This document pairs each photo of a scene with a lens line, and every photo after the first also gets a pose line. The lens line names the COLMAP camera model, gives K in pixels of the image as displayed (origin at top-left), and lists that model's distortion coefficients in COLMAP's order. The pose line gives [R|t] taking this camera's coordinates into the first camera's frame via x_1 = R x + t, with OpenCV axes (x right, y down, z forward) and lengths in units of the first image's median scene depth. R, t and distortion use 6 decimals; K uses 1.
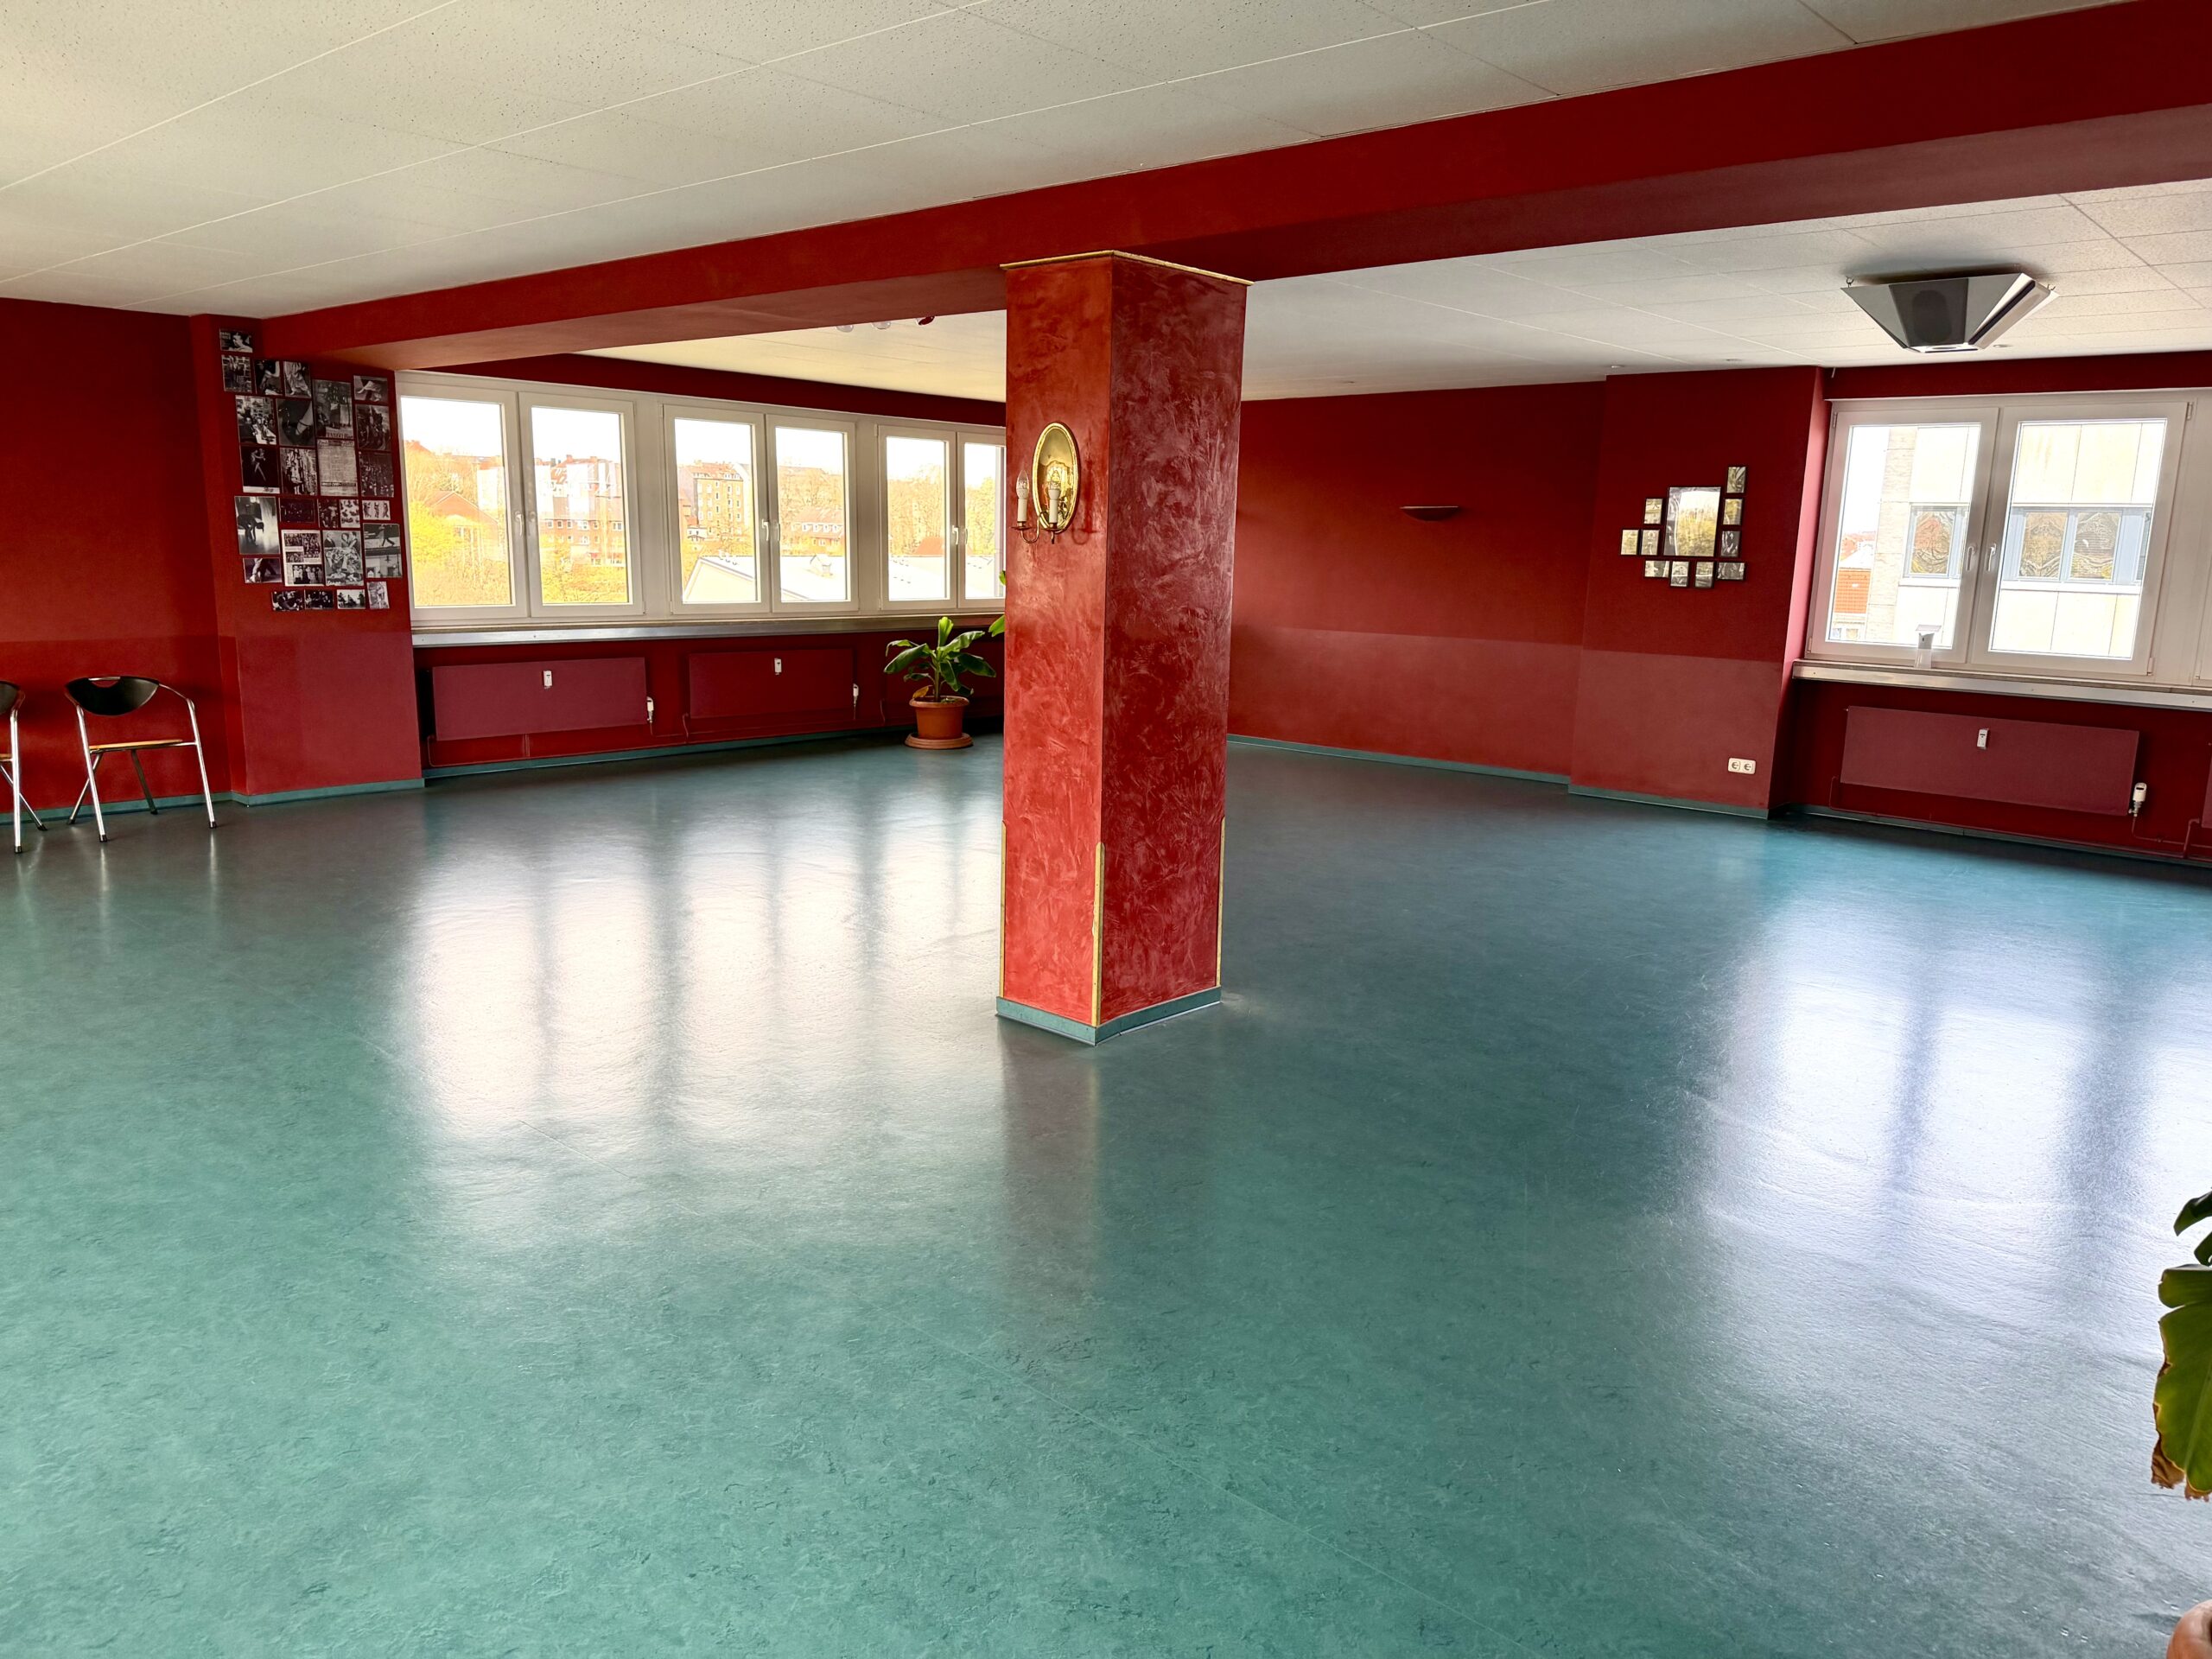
lens RADIAL K [[1556.2, 0, 1128.9], [0, 1556.2, 839.3], [0, 0, 1]] dist [0.081492, -0.103032]
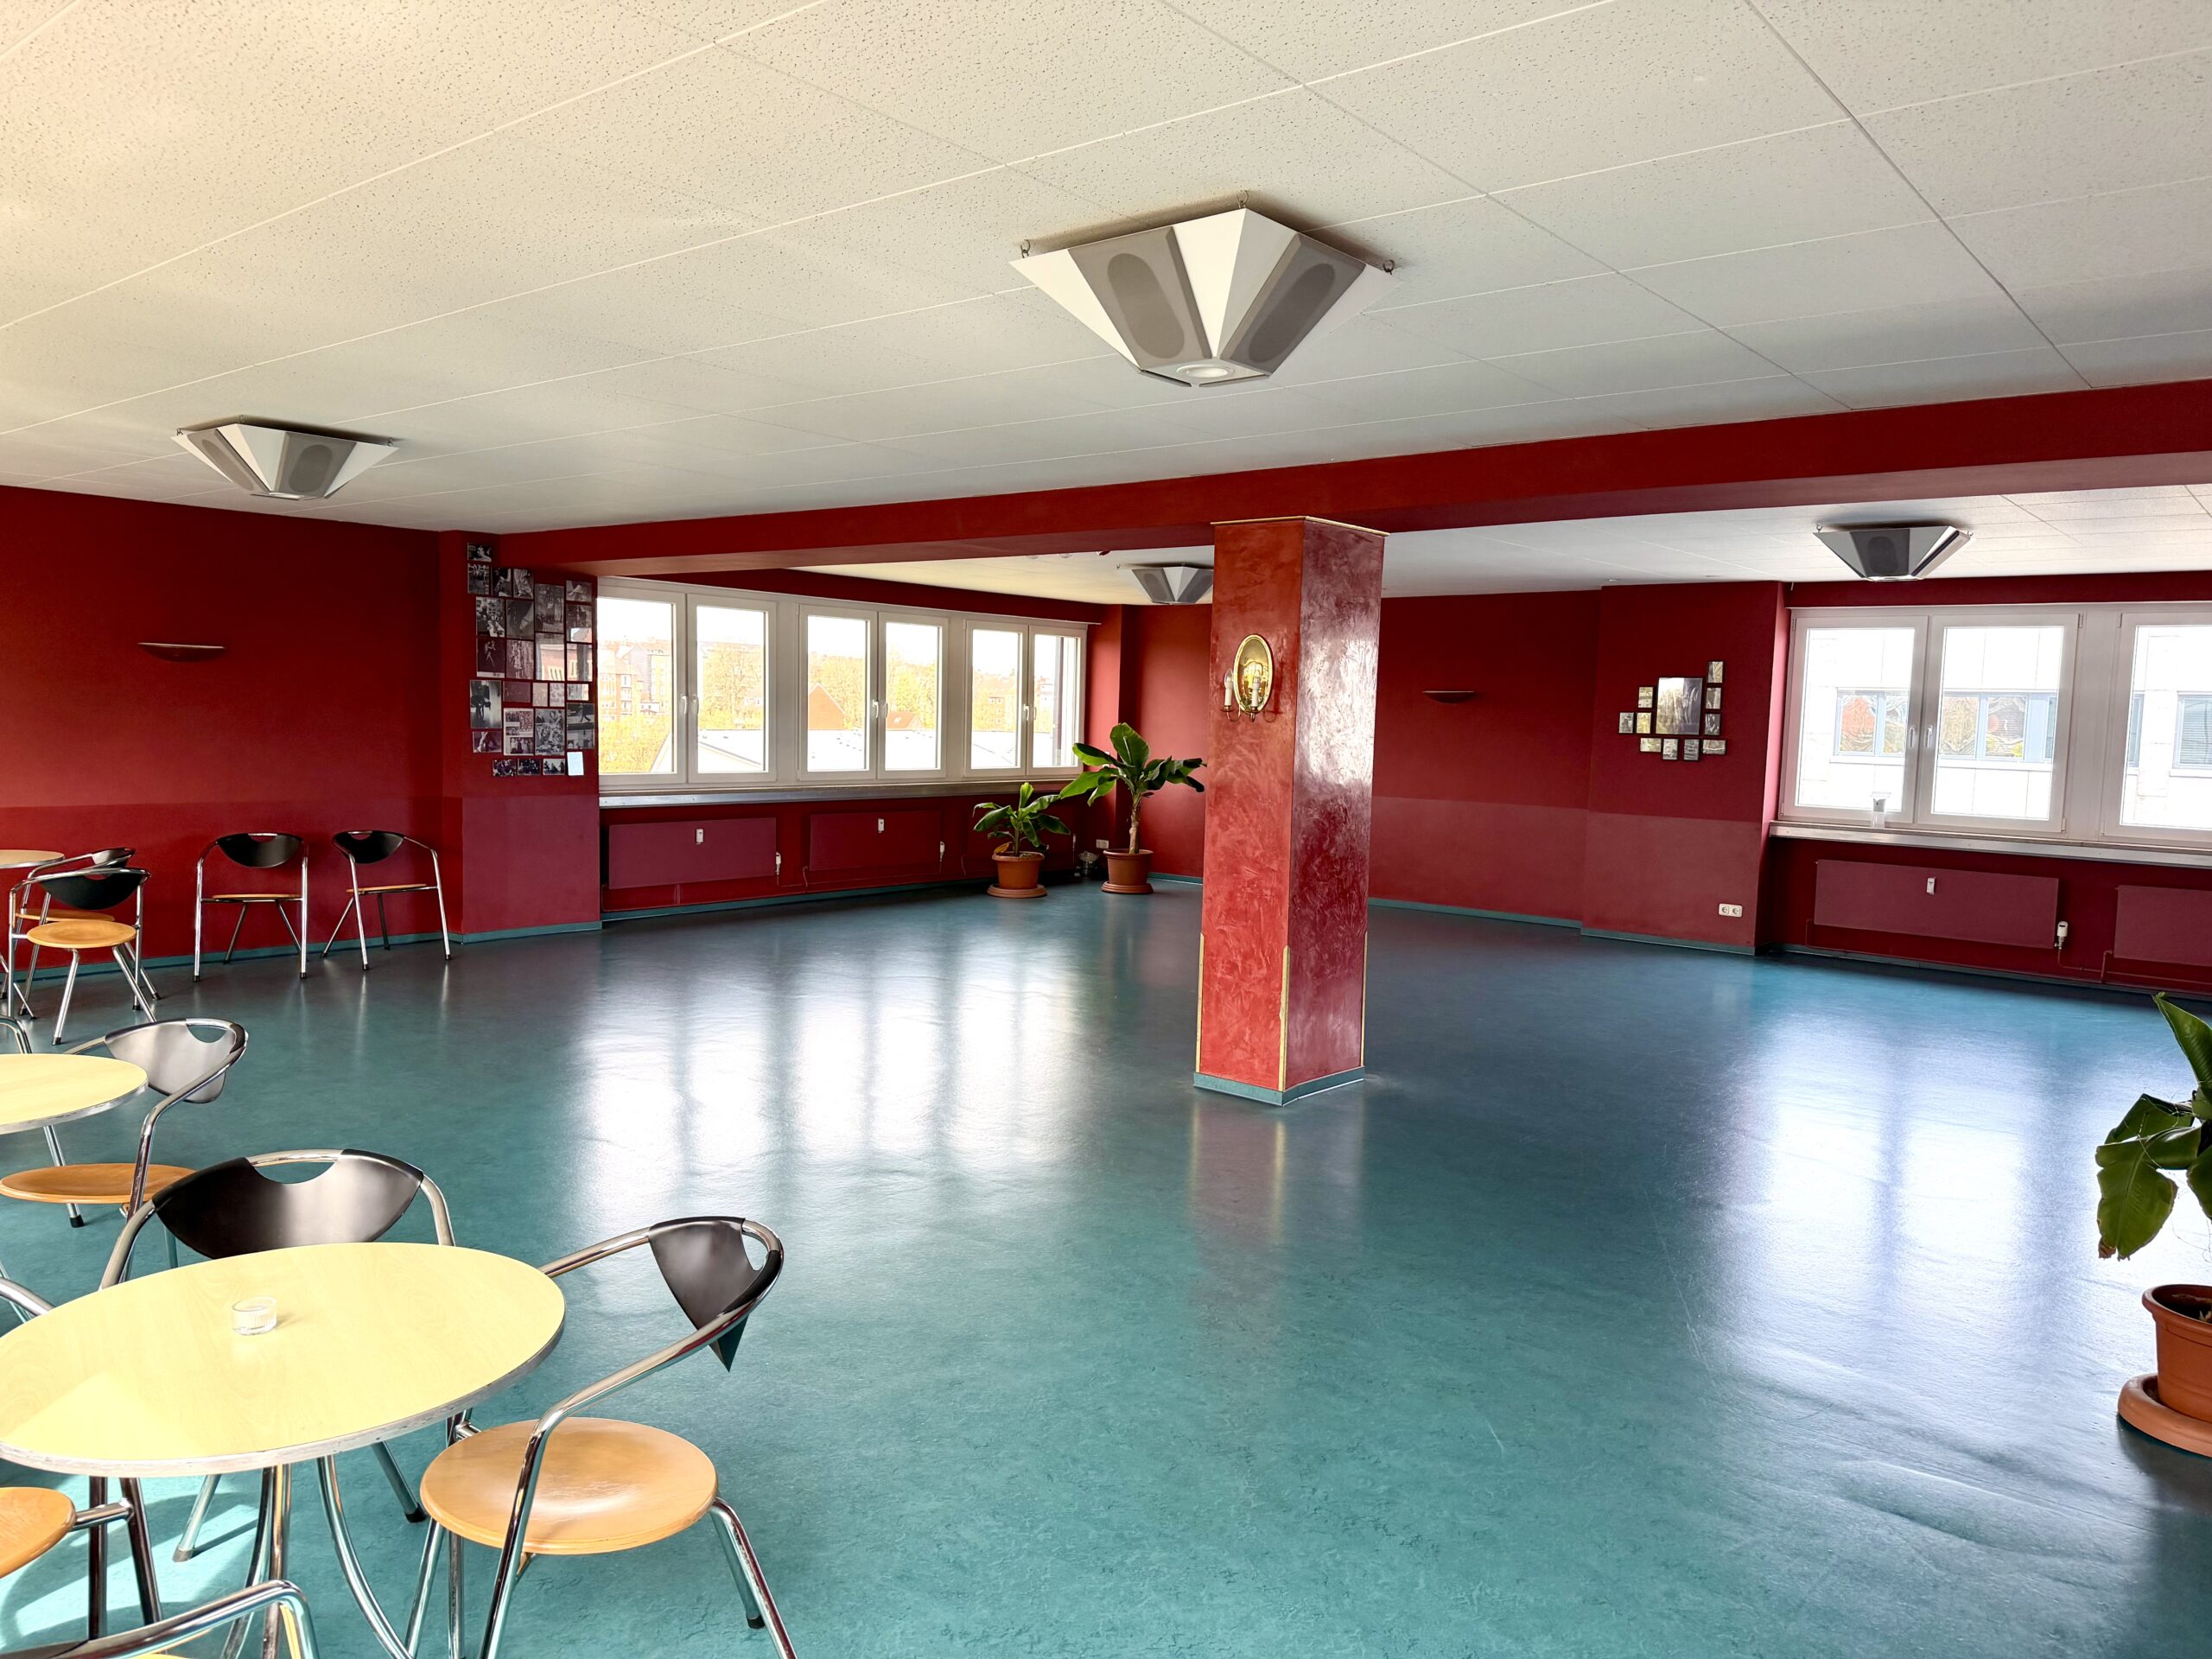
lens RADIAL K [[1556.2, 0, 1127.3], [0, 1556.2, 834.4], [0, 0, 1]] dist [0.081492, -0.103032]
pose [[0.999348, 0.002017, 0.036050, -0.113434], [0.002056, 0.993640, -0.112588, 0.031359], [-0.036047, 0.112588, 0.992988, -0.174061]]
